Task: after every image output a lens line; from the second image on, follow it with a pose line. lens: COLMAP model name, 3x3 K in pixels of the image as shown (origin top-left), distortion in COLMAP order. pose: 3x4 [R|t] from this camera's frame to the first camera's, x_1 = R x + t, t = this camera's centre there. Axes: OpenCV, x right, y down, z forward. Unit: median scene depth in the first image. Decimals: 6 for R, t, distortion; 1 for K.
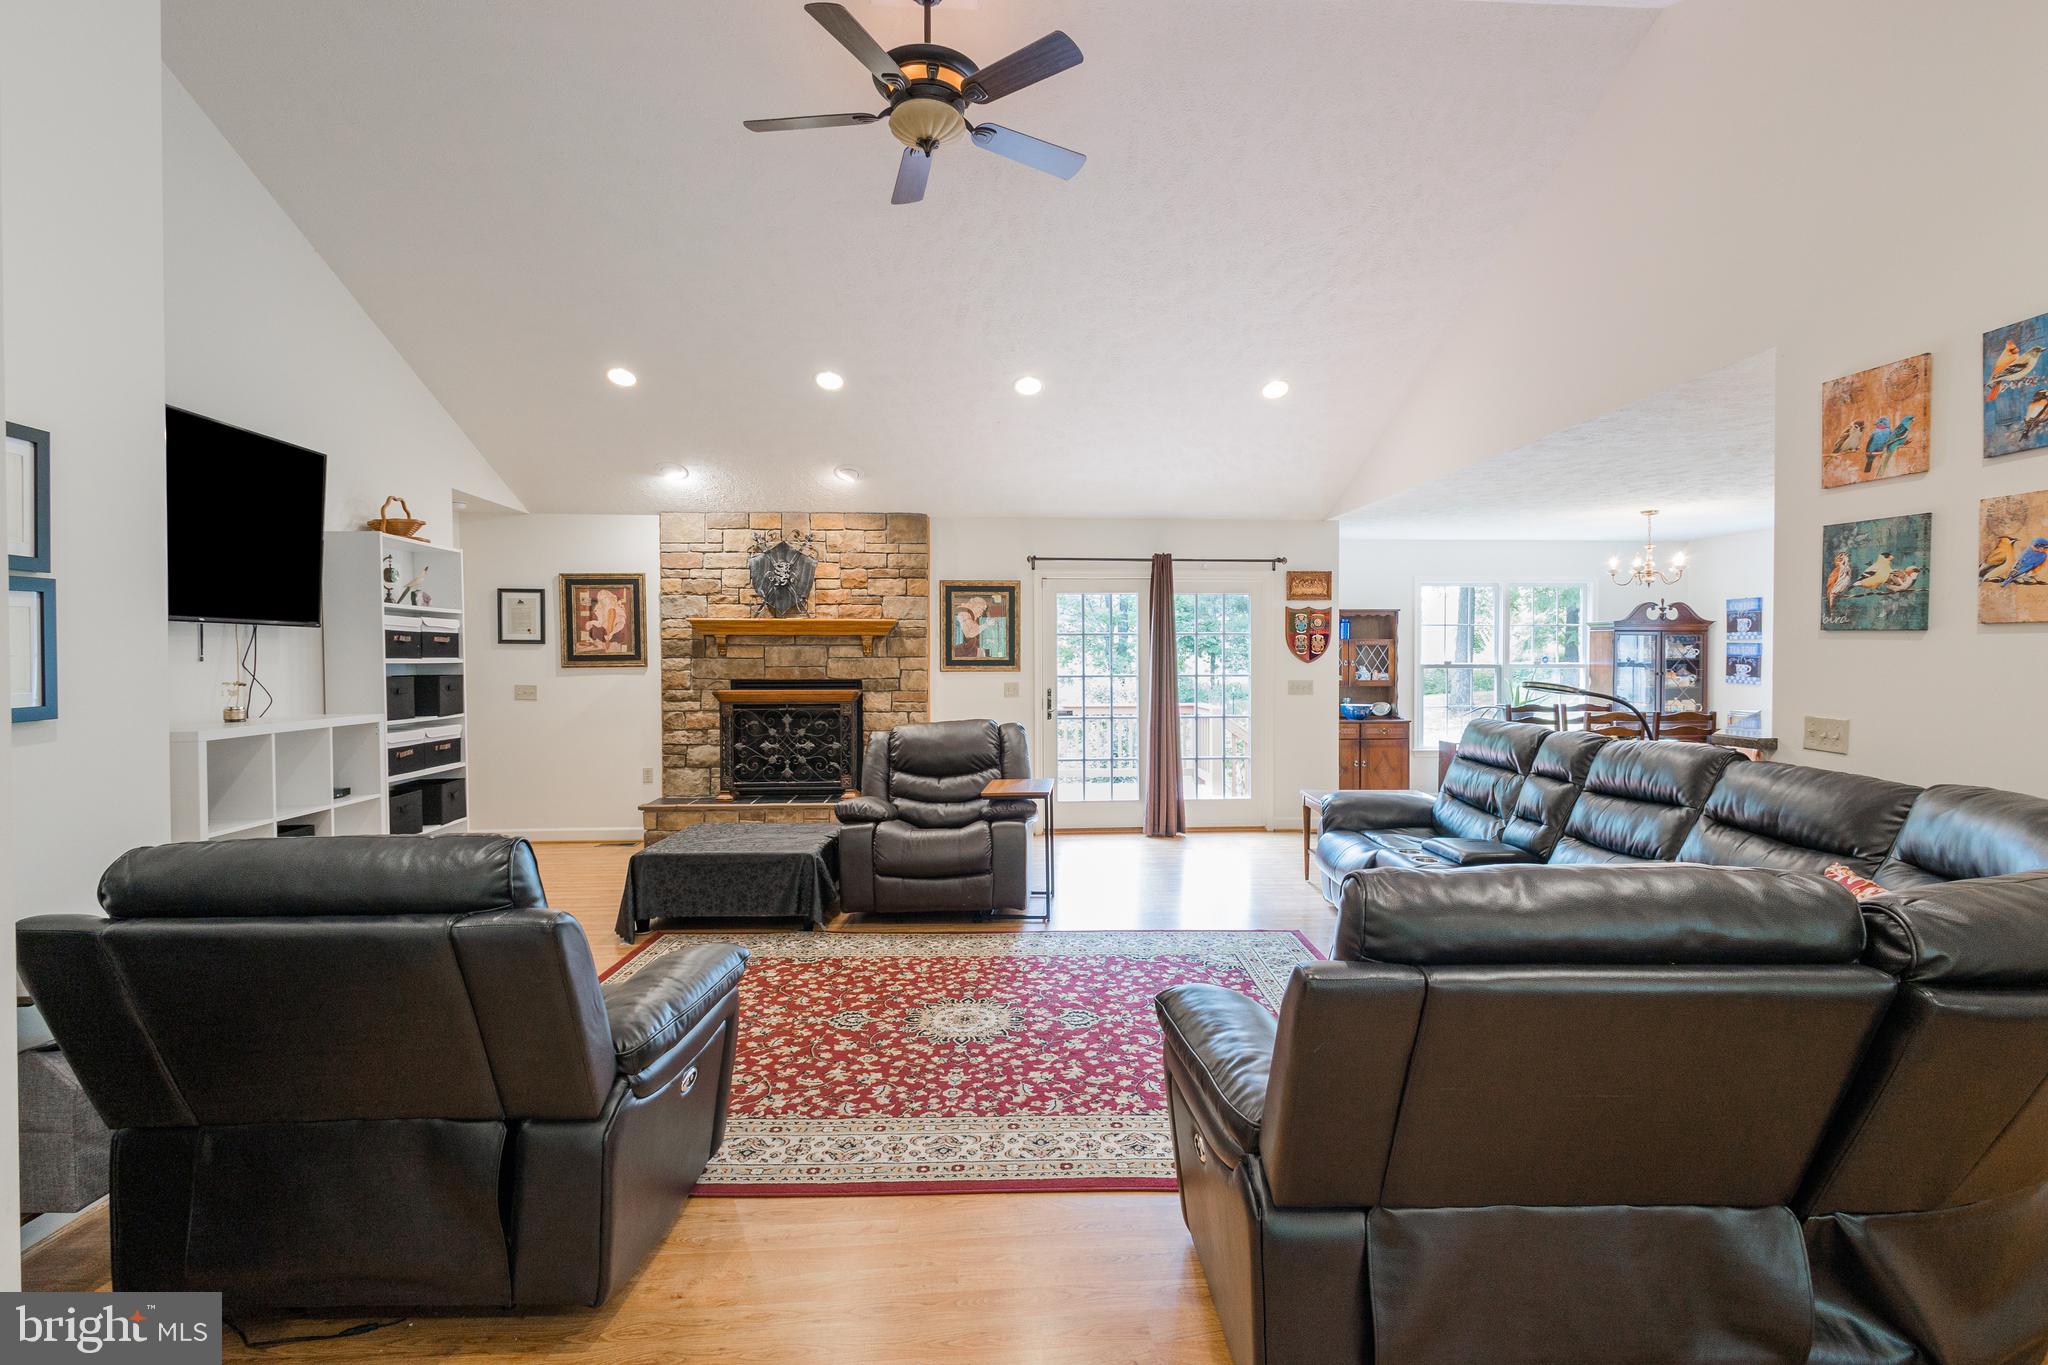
lens RADIAL K [[937.0, 0, 1030.1], [0, 937.0, 674.9], [0, 0, 1]] dist [0.004003, -0.000190]
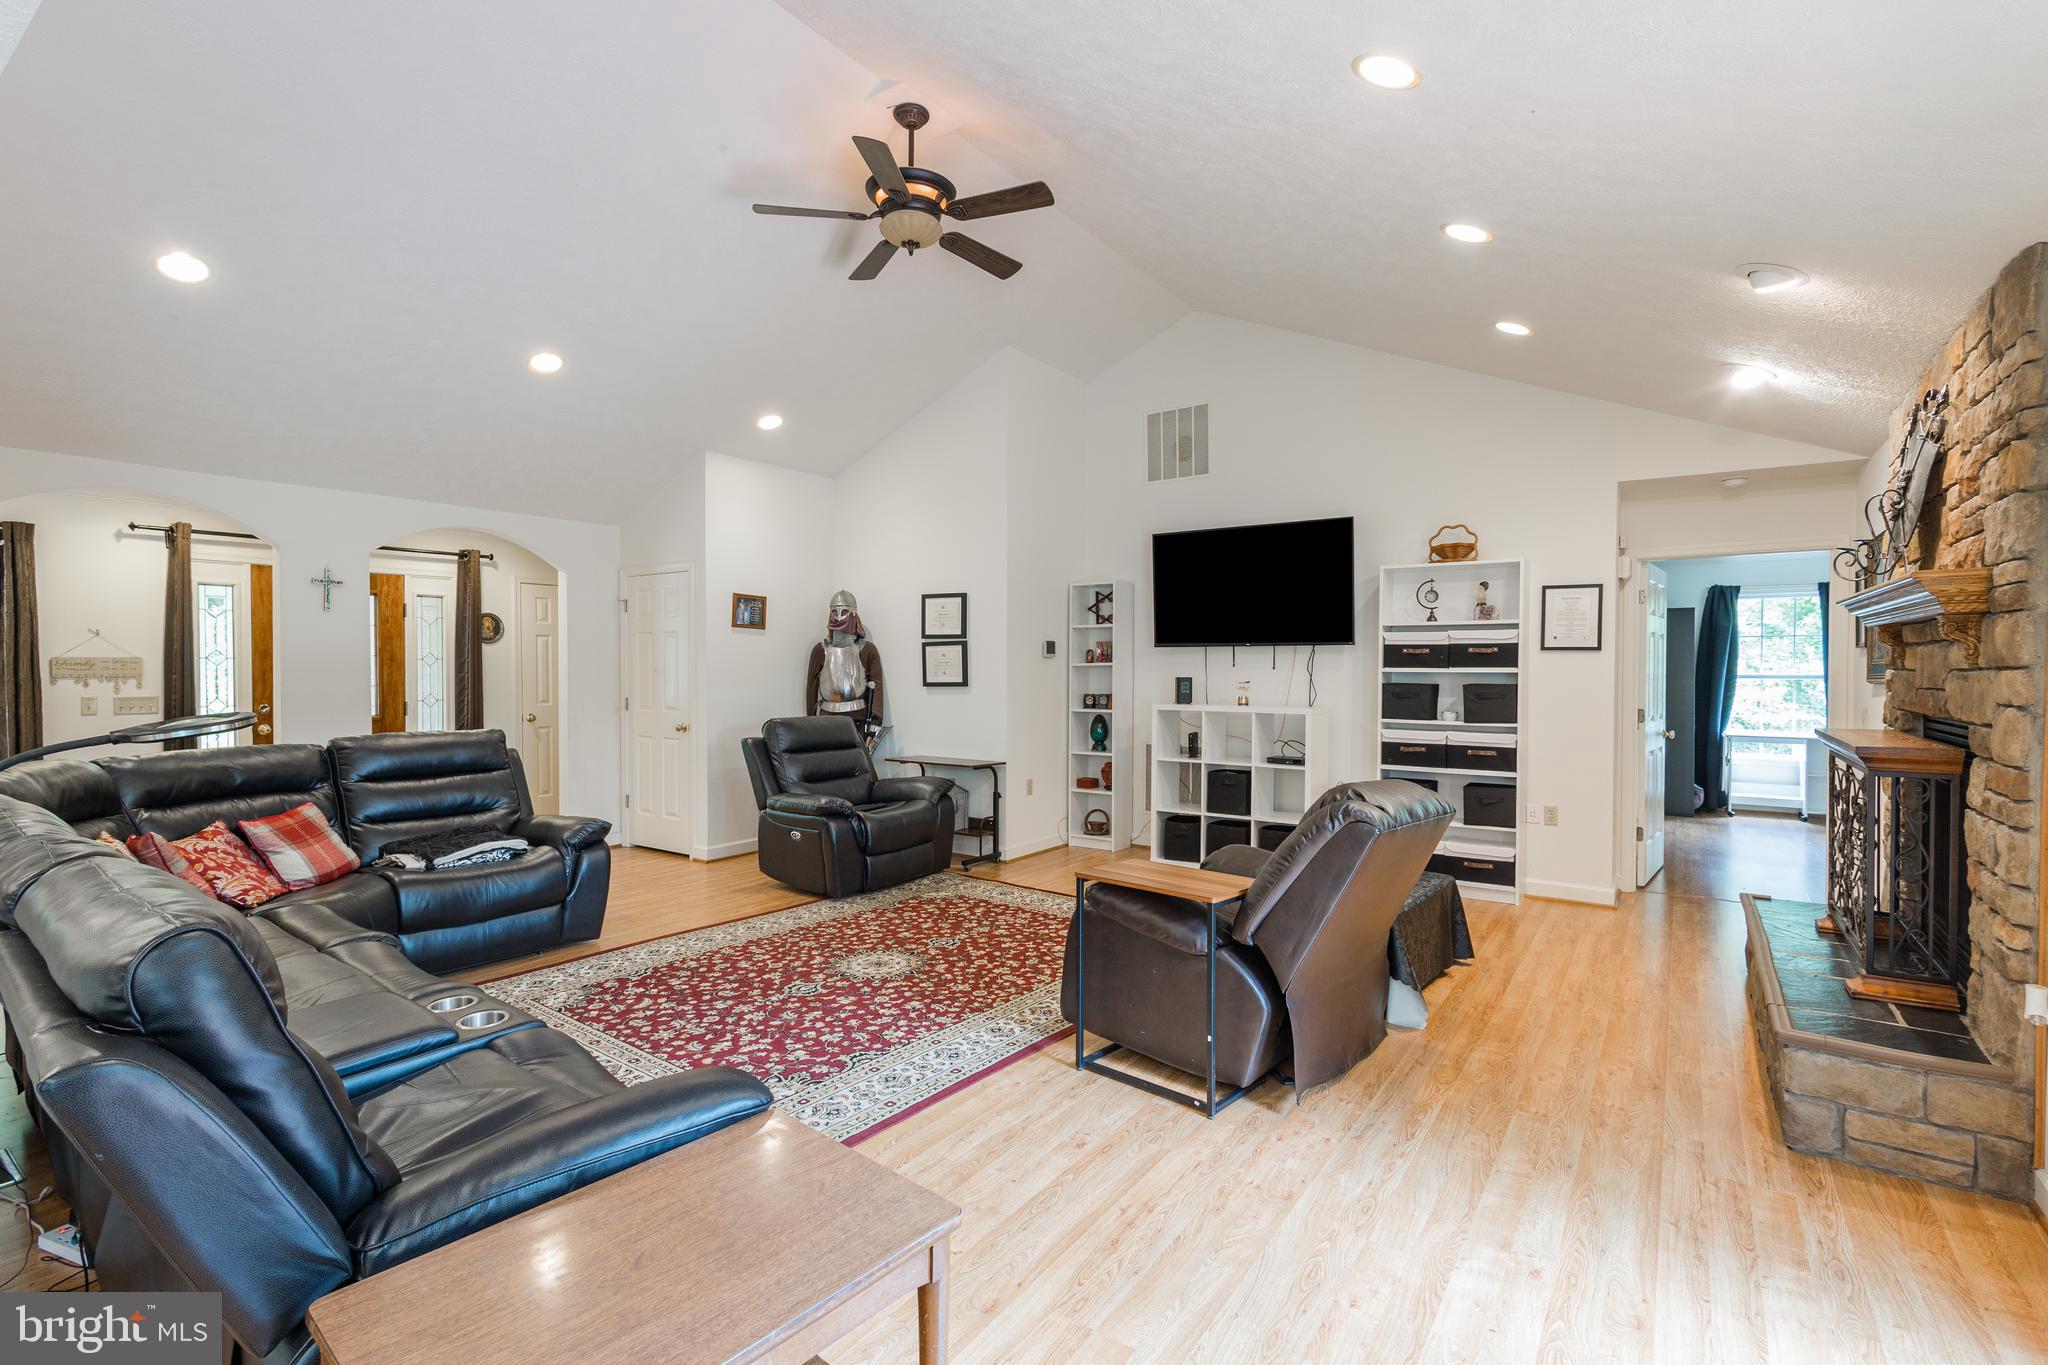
lens RADIAL K [[937.0, 0, 1041.2], [0, 937.0, 675.5], [0, 0, 1]] dist [0.004003, -0.000190]
pose [[-0.607774, 0.005359, -0.794092, 0.773713], [-0.016182, 0.999686, 0.019132, -0.032732], [0.793945, 0.024478, -0.607496, 1.918397]]
